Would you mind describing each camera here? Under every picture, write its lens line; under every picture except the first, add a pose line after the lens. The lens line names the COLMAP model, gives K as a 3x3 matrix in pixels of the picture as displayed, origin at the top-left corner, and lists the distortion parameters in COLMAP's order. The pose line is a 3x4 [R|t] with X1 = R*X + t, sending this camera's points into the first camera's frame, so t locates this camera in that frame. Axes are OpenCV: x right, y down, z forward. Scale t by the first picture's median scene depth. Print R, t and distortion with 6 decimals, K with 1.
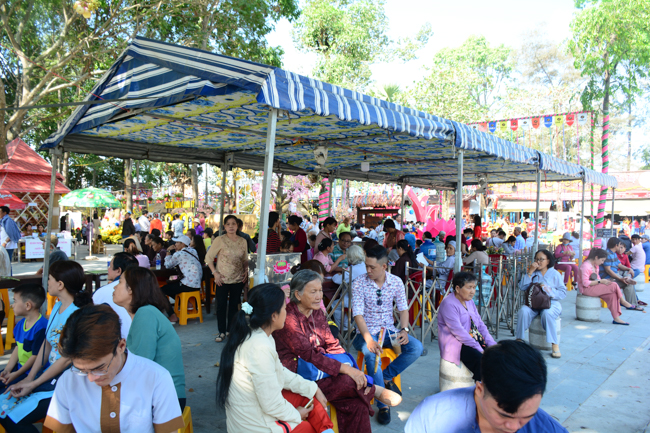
lens RADIAL K [[509.0, 0, 324.7], [0, 509.0, 216.6], [0, 0, 1]] dist [-0.095603, -0.000471]
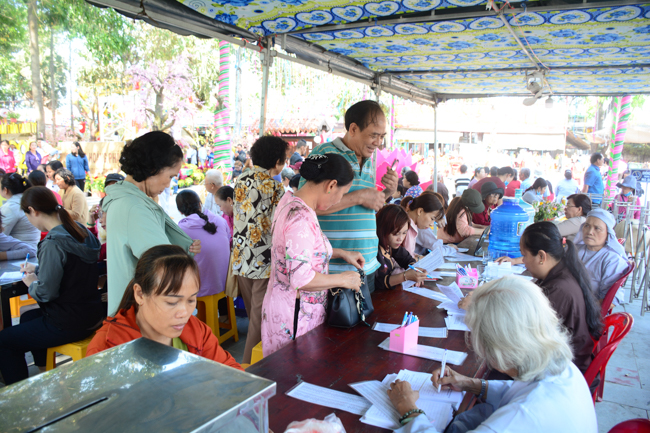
lens RADIAL K [[509.0, 0, 324.6], [0, 509.0, 217.7], [0, 0, 1]] dist [-0.095603, -0.000471]
pose [[0.974430, -0.022738, 0.223536, -0.018192], [-0.008385, 0.990494, 0.137300, 0.001889], [-0.224533, -0.135664, 0.964977, 0.212220]]
